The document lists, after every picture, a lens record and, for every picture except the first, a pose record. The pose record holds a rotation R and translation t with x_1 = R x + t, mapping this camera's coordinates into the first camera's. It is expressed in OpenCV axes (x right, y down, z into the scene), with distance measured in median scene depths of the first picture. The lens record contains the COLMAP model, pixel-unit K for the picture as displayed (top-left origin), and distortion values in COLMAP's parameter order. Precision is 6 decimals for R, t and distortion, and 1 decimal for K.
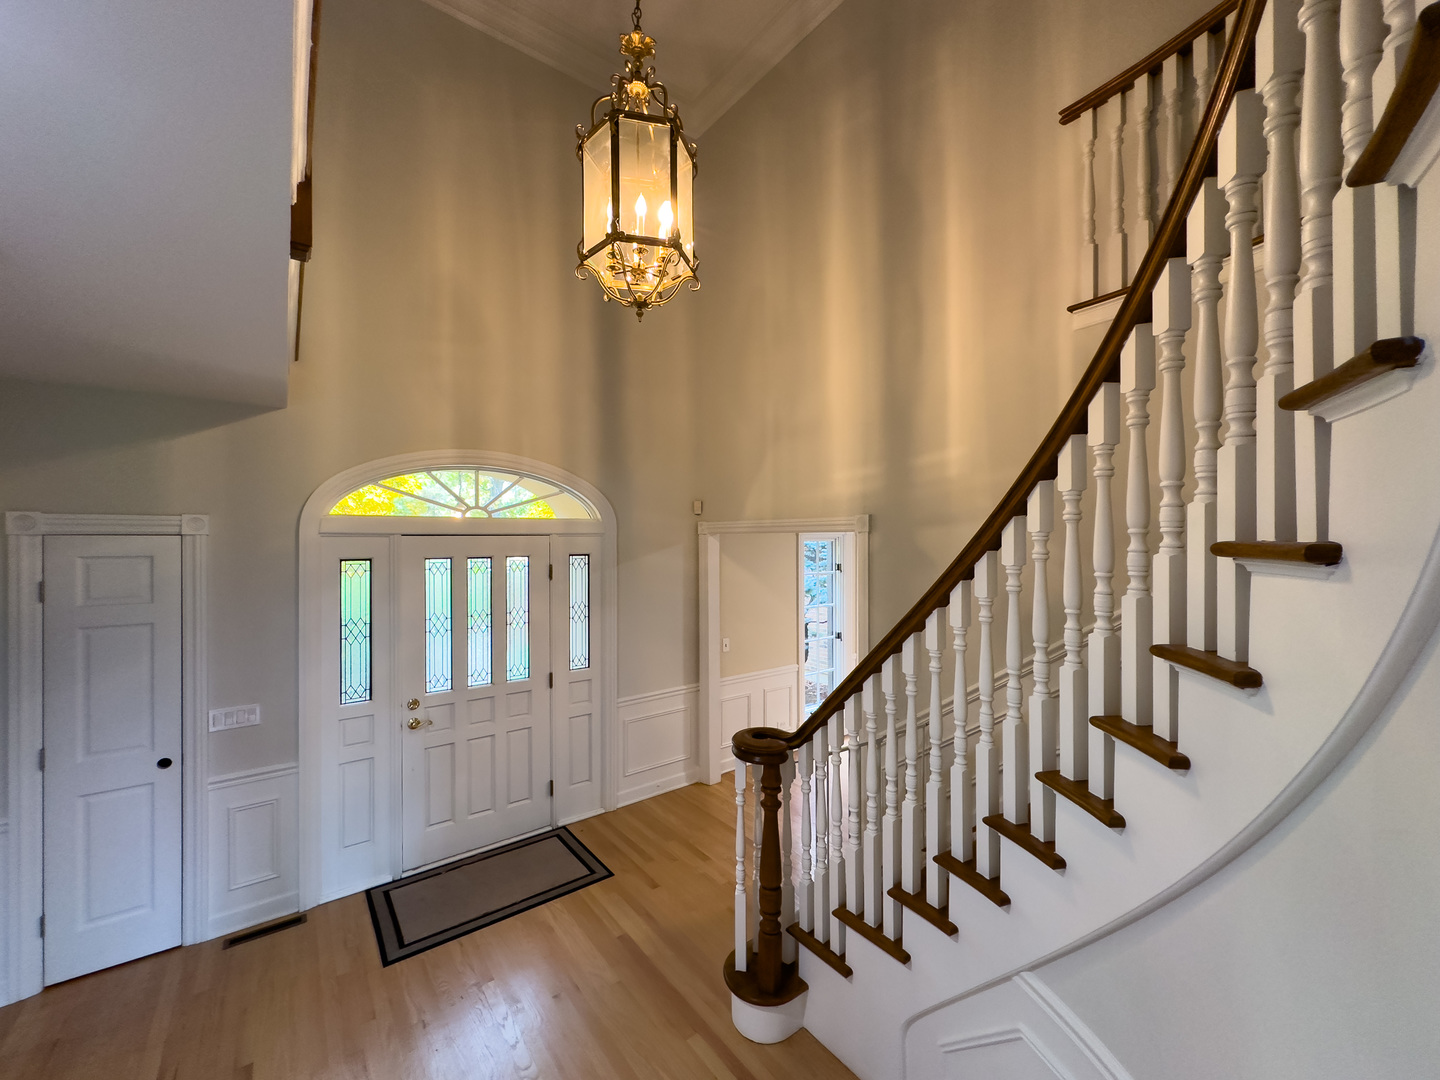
lens RADIAL K [[579.4, 0, 728.3], [0, 579.4, 544.6], [0, 0, 1]] dist [0.000037, -0.000696]
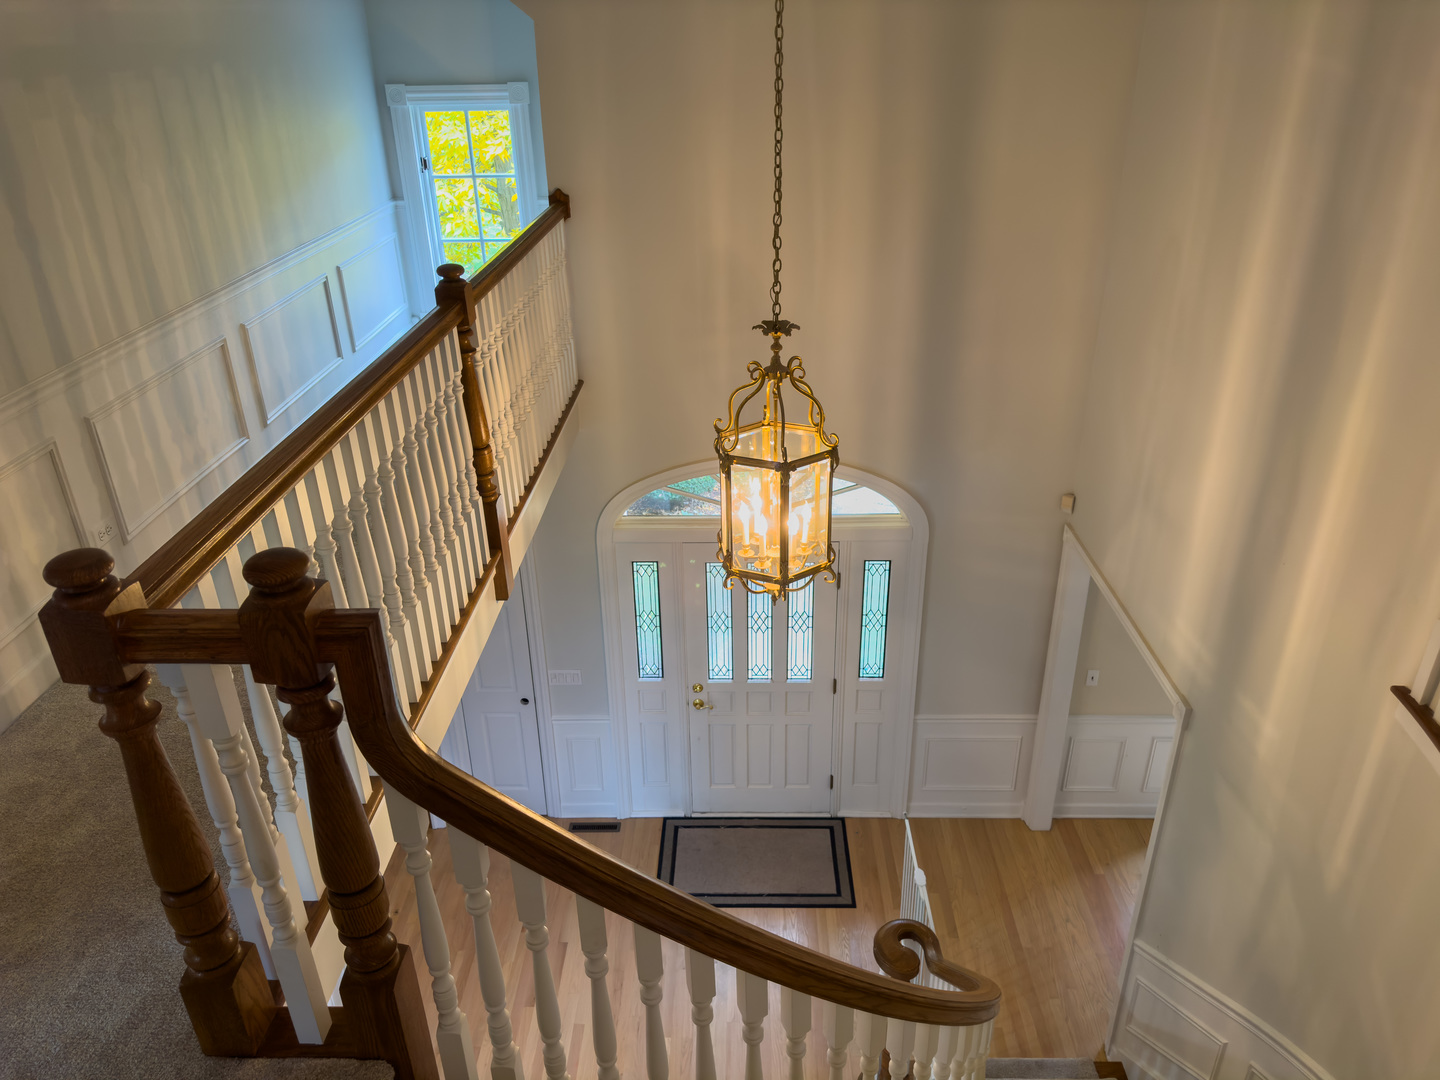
lens RADIAL K [[1013.7, 0, 725.3], [0, 1013.7, 536.3], [0, 0, 1]] dist [0.039408, -0.003681]
pose [[0.775494, 0.275698, -0.567979, 0.428843], [0.009690, 0.894315, 0.447333, -0.748438], [0.631281, -0.352407, 0.690865, -0.111739]]
